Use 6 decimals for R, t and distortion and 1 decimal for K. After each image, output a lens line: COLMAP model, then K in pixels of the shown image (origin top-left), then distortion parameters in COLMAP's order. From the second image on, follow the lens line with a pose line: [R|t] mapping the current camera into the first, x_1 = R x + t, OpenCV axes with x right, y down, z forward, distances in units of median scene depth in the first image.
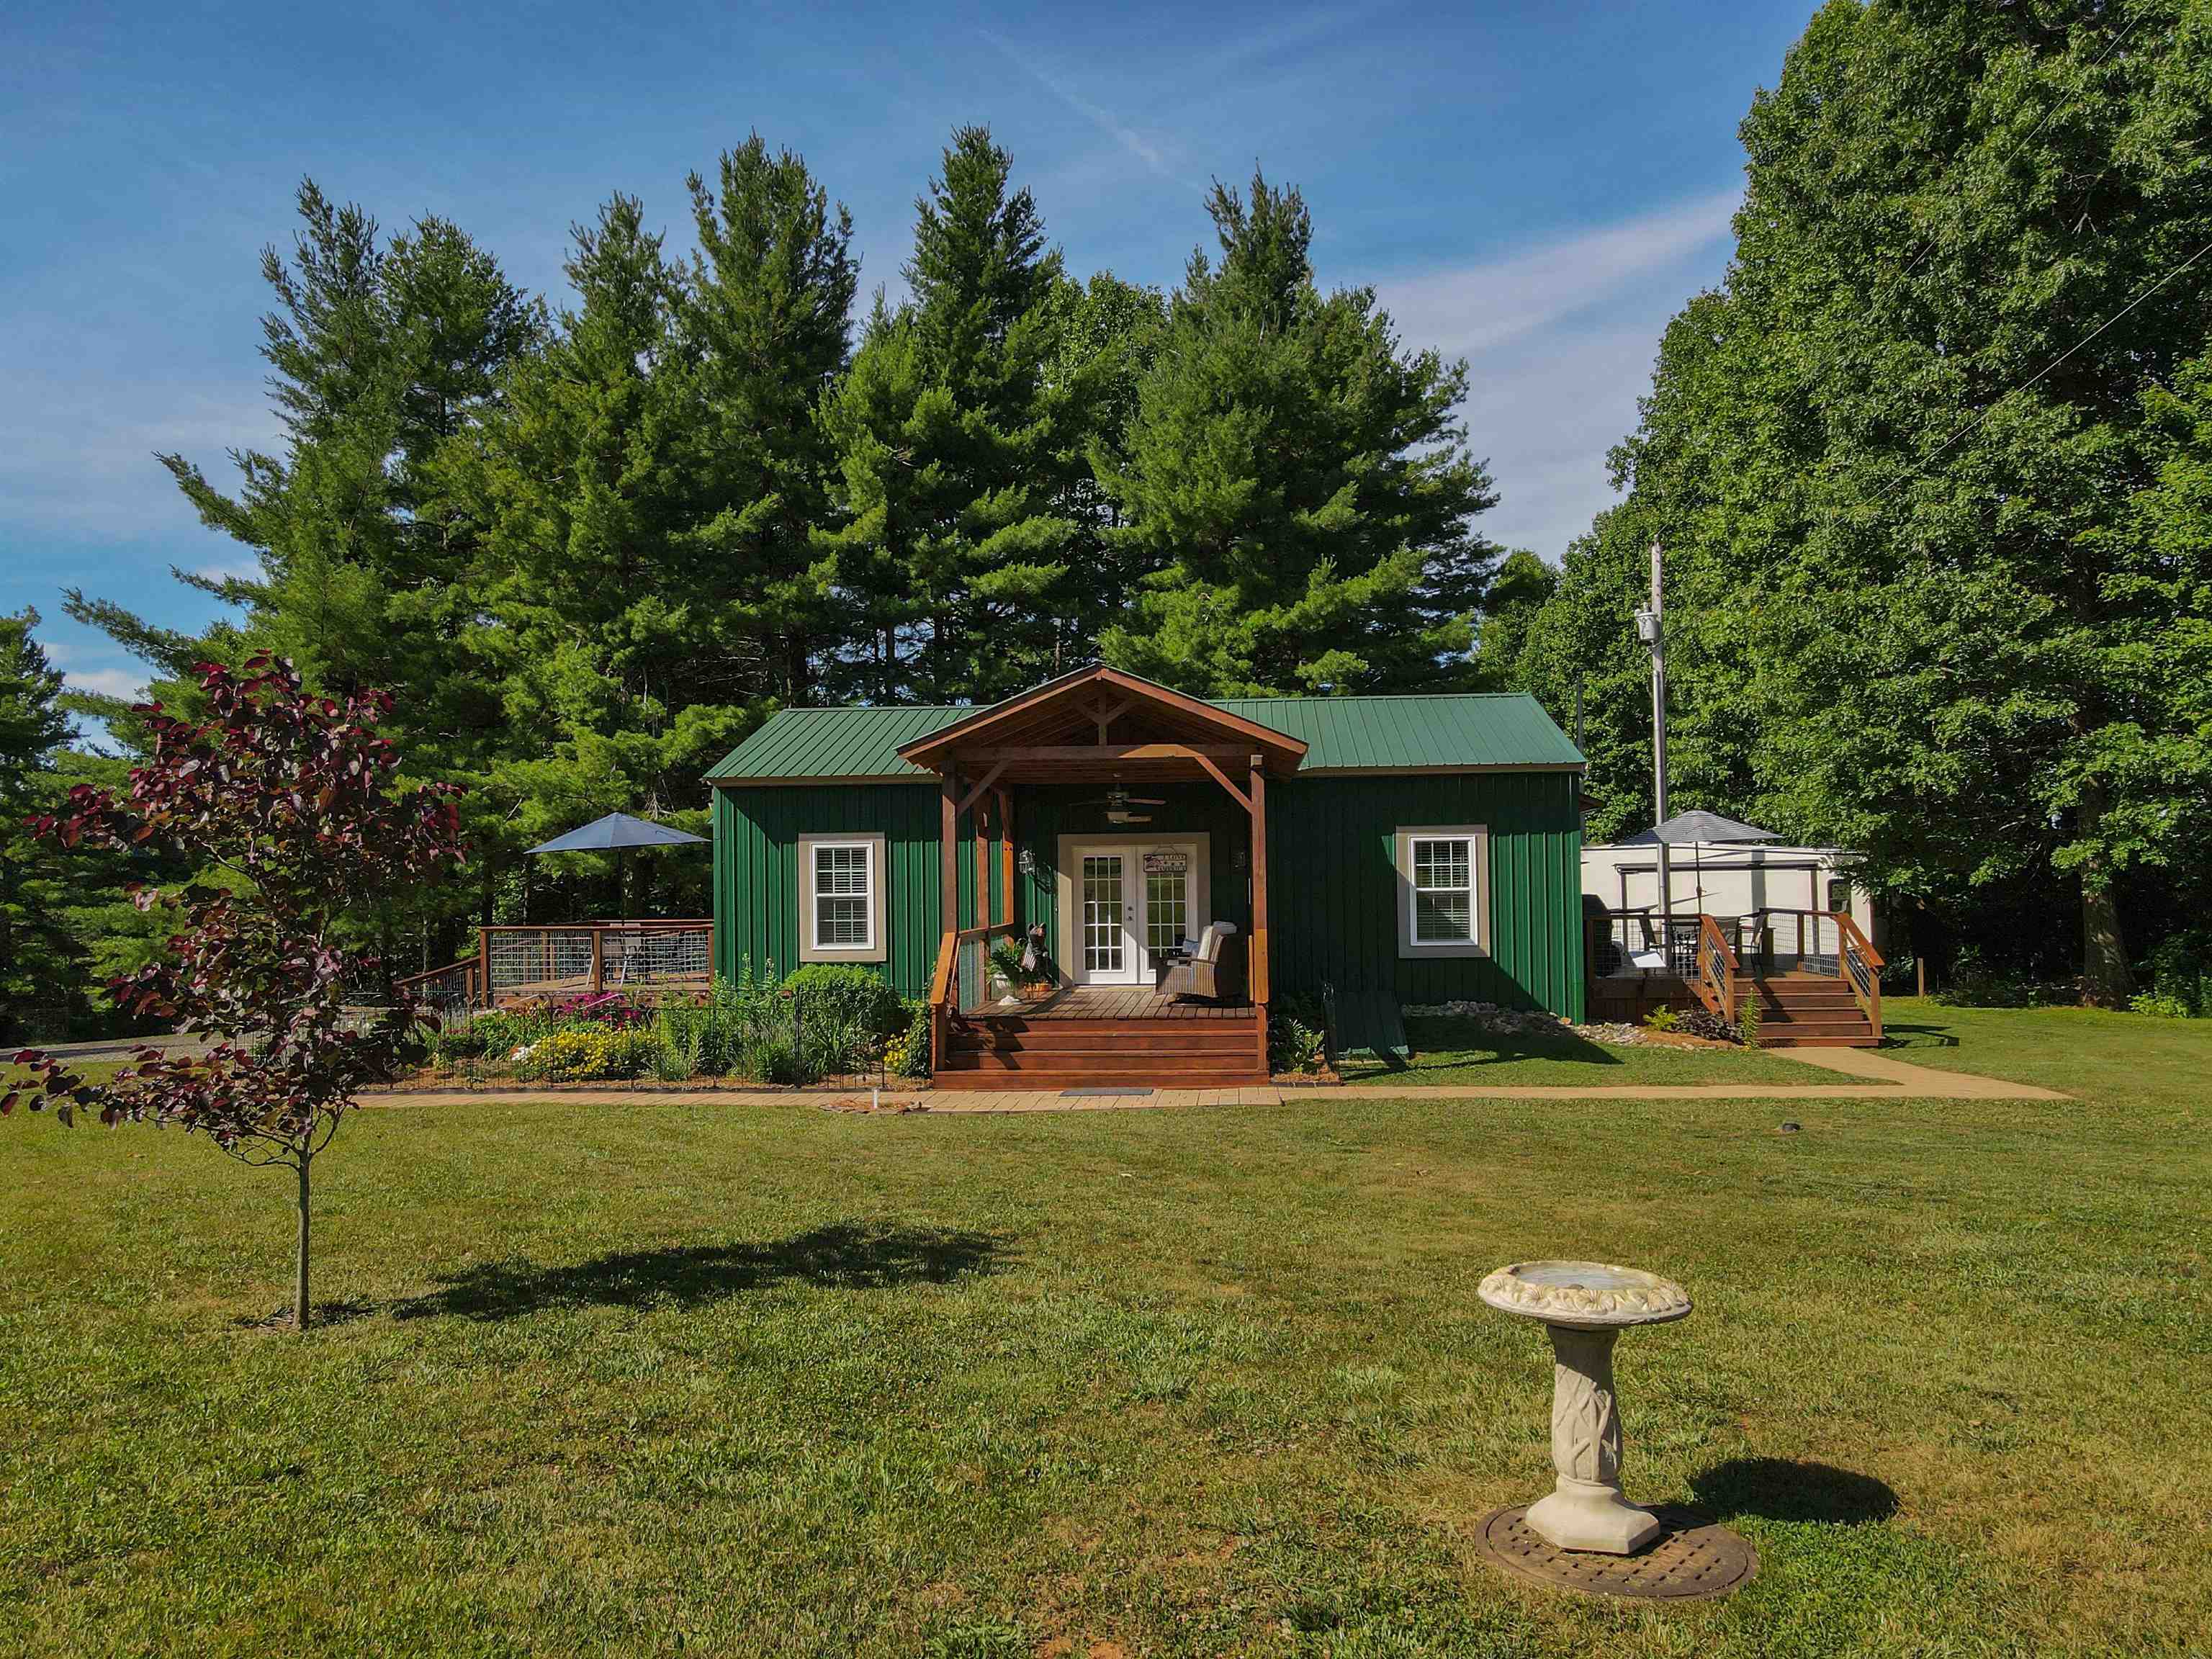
lens RADIAL K [[1610.0, 0, 1106.0], [0, 1610.0, 829.5], [0, 0, 1]] dist [-0.000431, 0.053674]
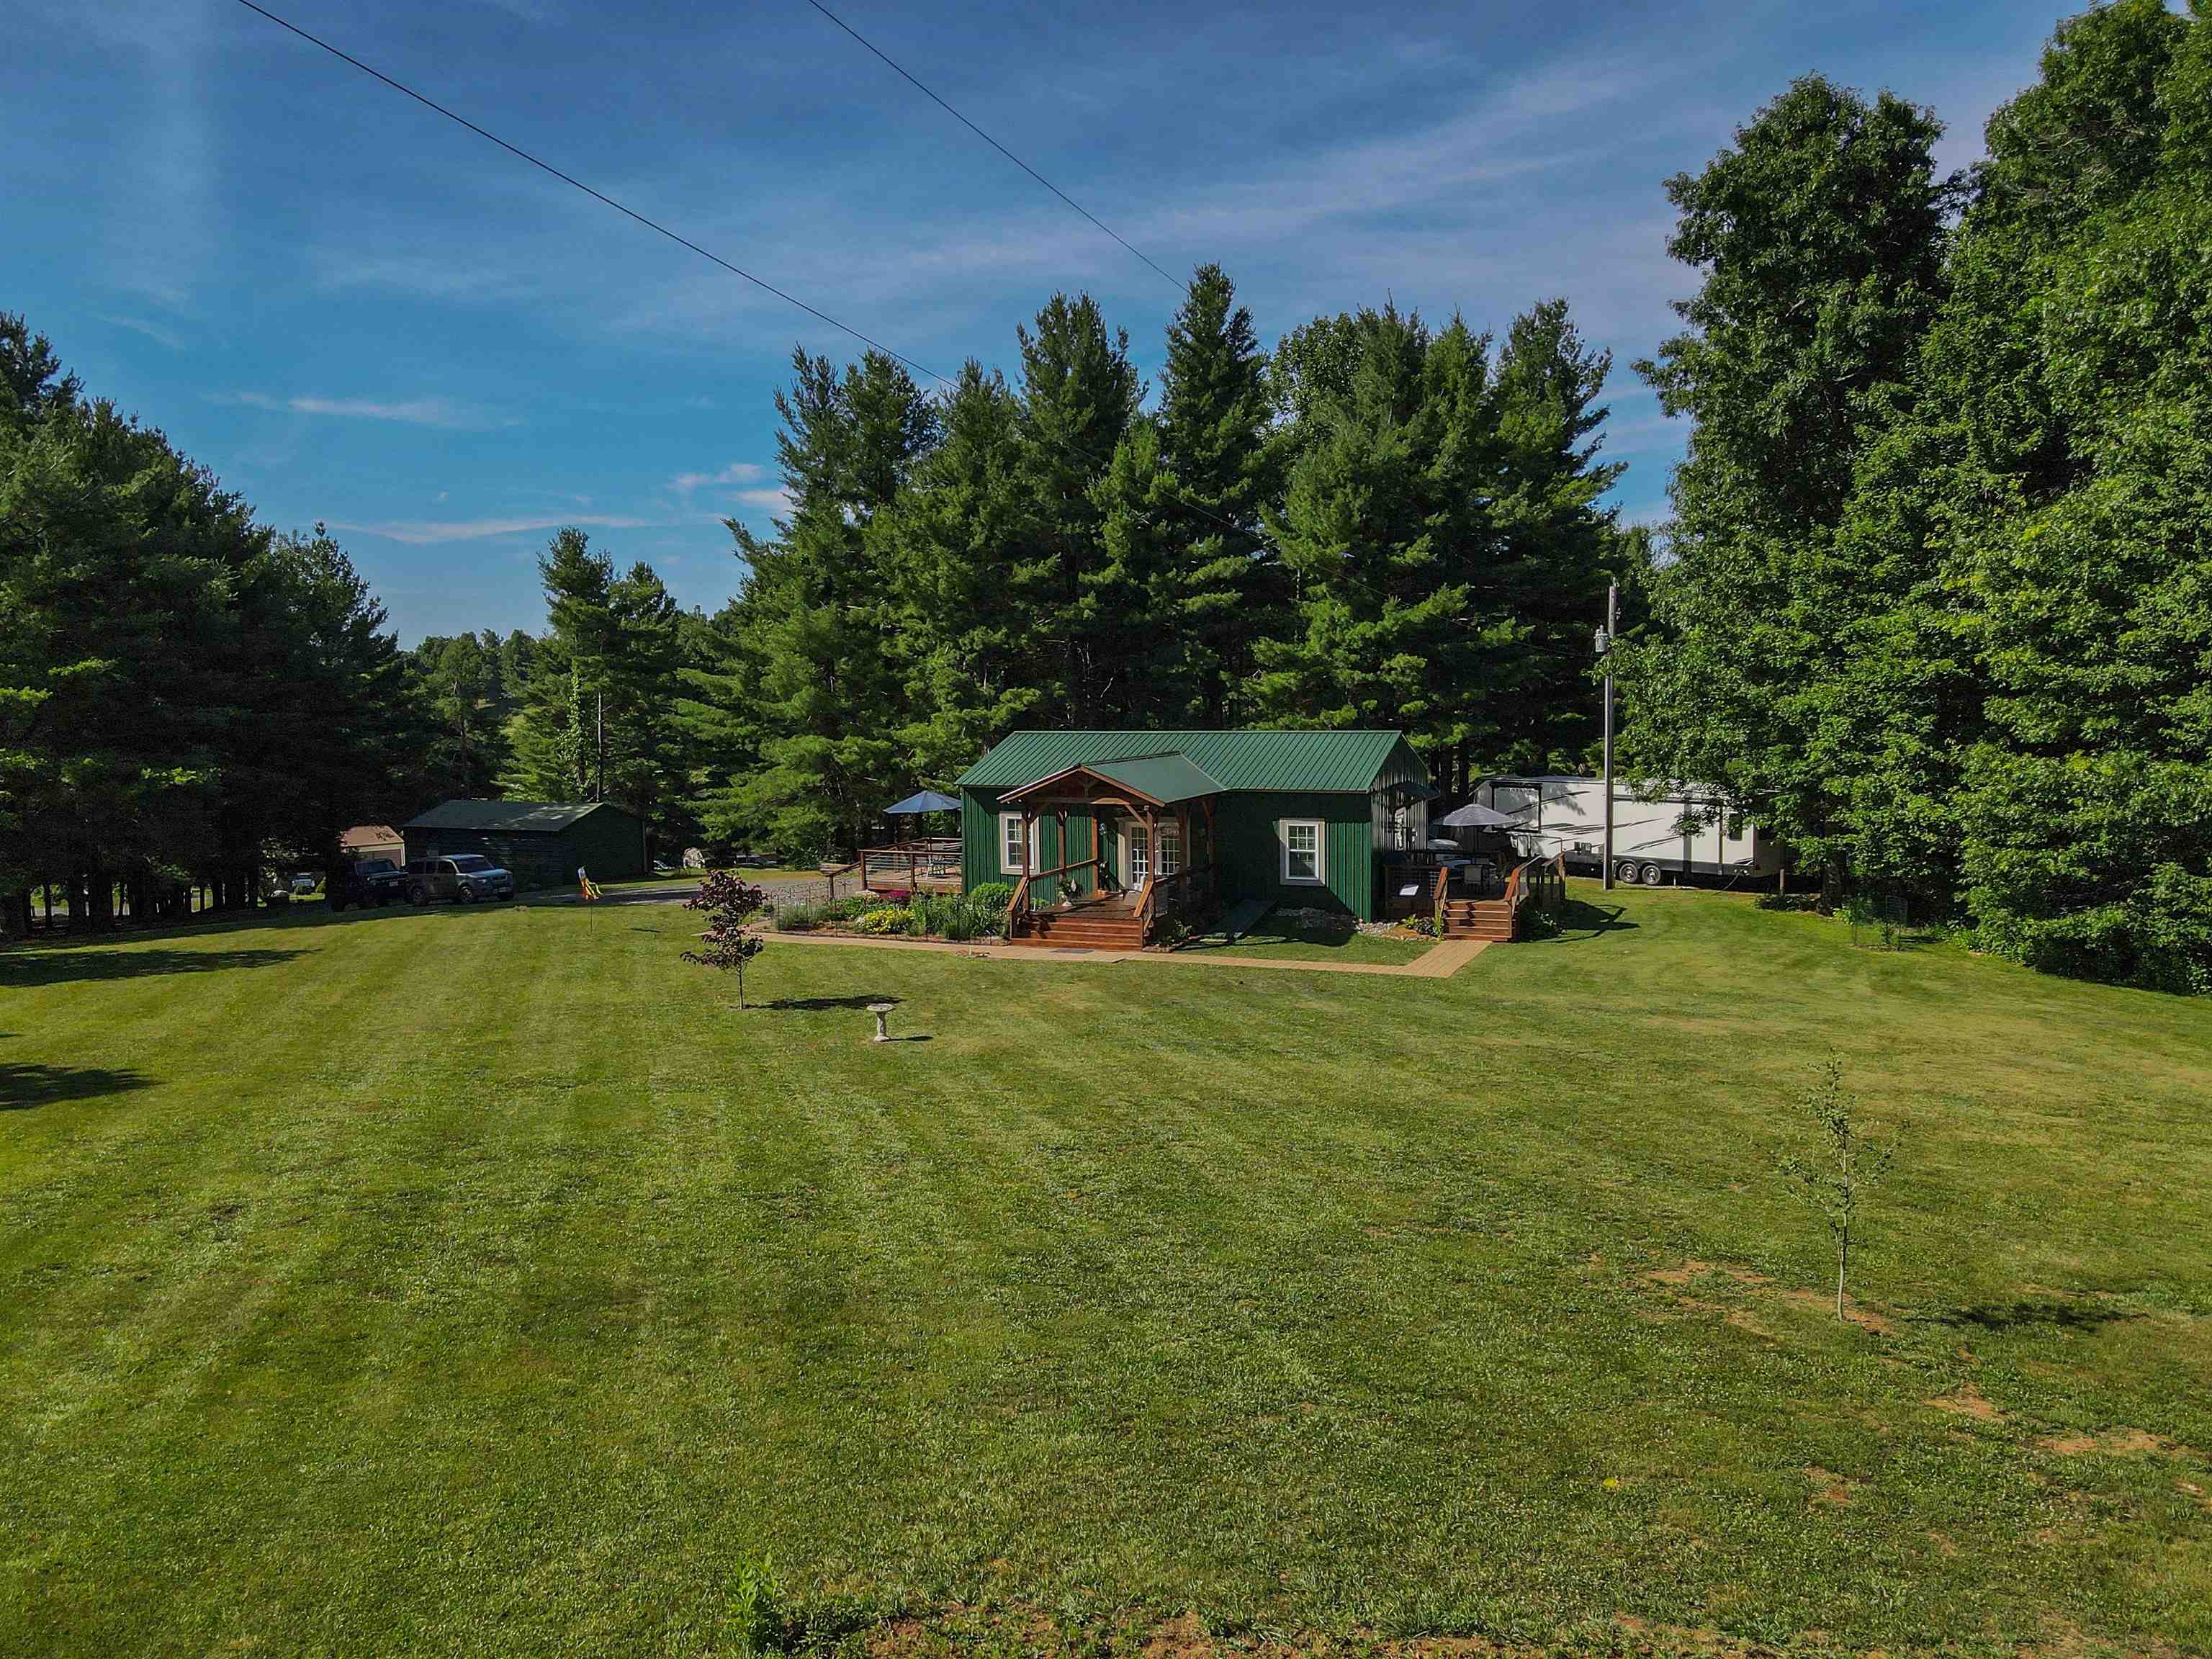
lens RADIAL K [[1580.5, 0, 1106.0], [0, 1580.5, 829.5], [0, 0, 1]] dist [0.012104, 0.006357]
pose [[0.952736, 0.027363, -0.302563, 0.328083], [0.010910, 0.992211, 0.124088, -0.133244], [0.303602, -0.121524, 0.945017, -0.512168]]
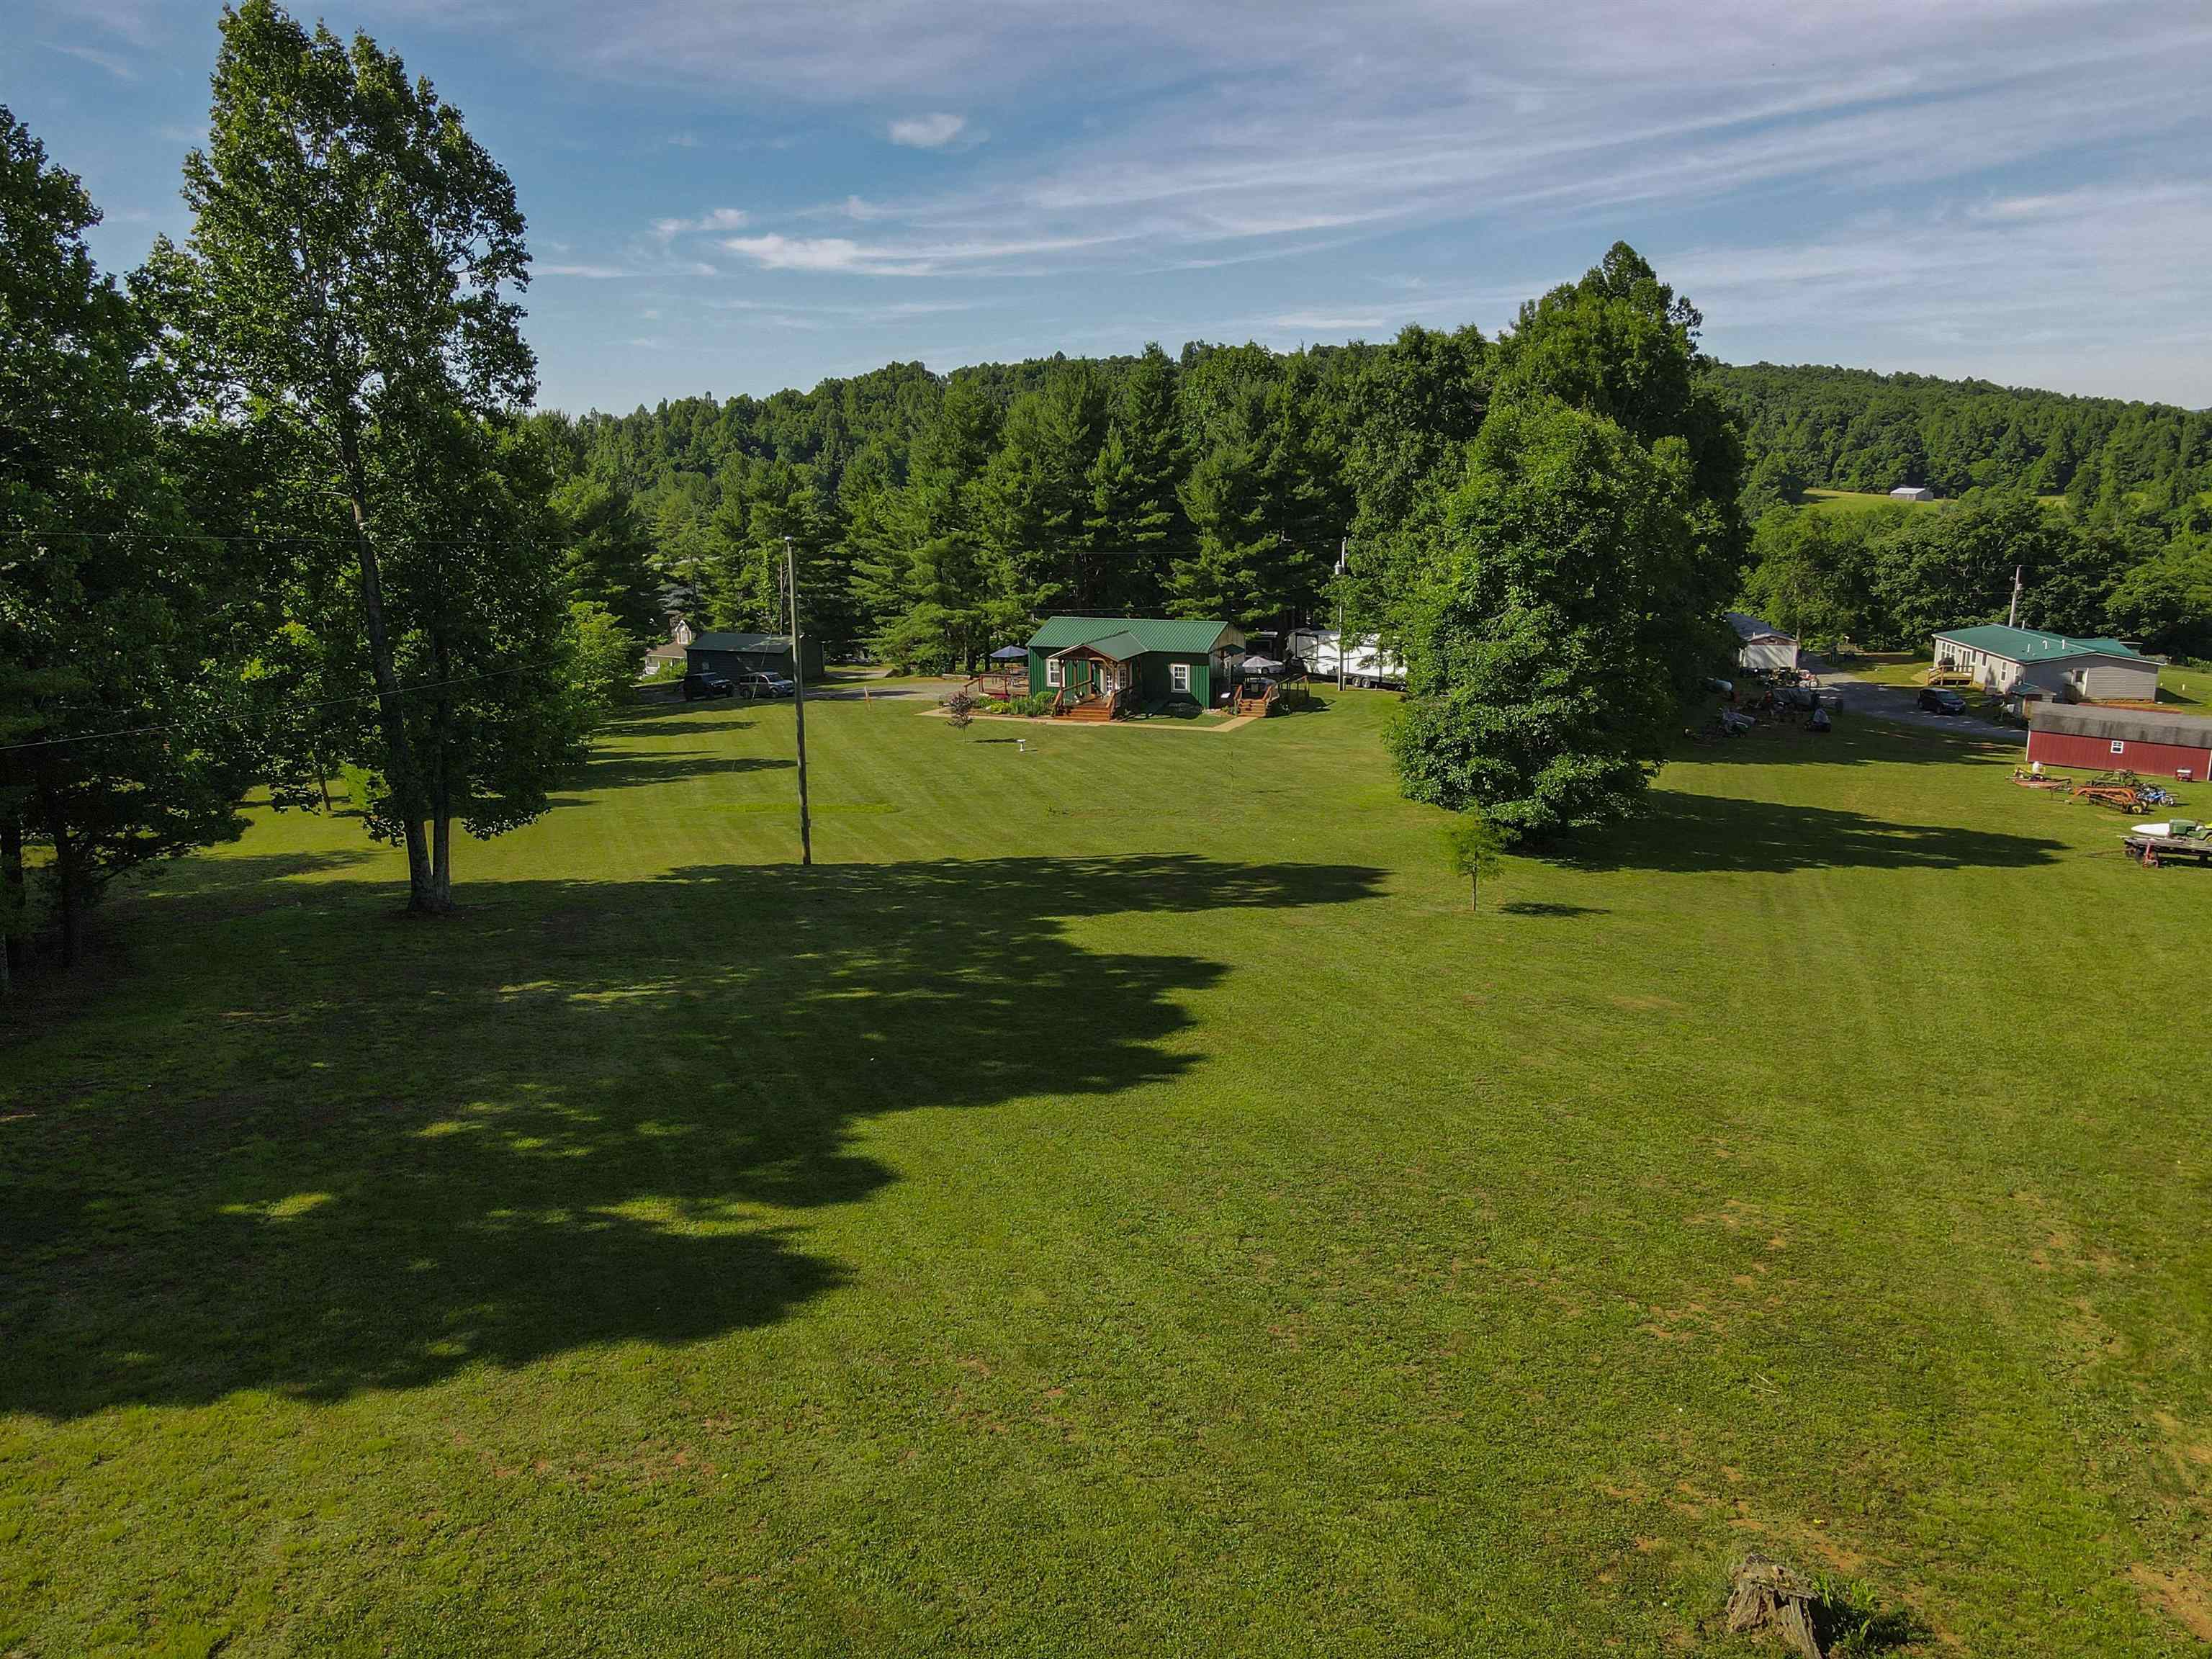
lens RADIAL K [[1580.5, 0, 1106.0], [0, 1580.5, 829.5], [0, 0, 1]] dist [0.012104, 0.006357]
pose [[0.954203, 0.068273, -0.291267, 0.774977], [0.012305, 0.963830, 0.266235, -0.427631], [0.298908, -0.257626, 0.918849, -1.885308]]
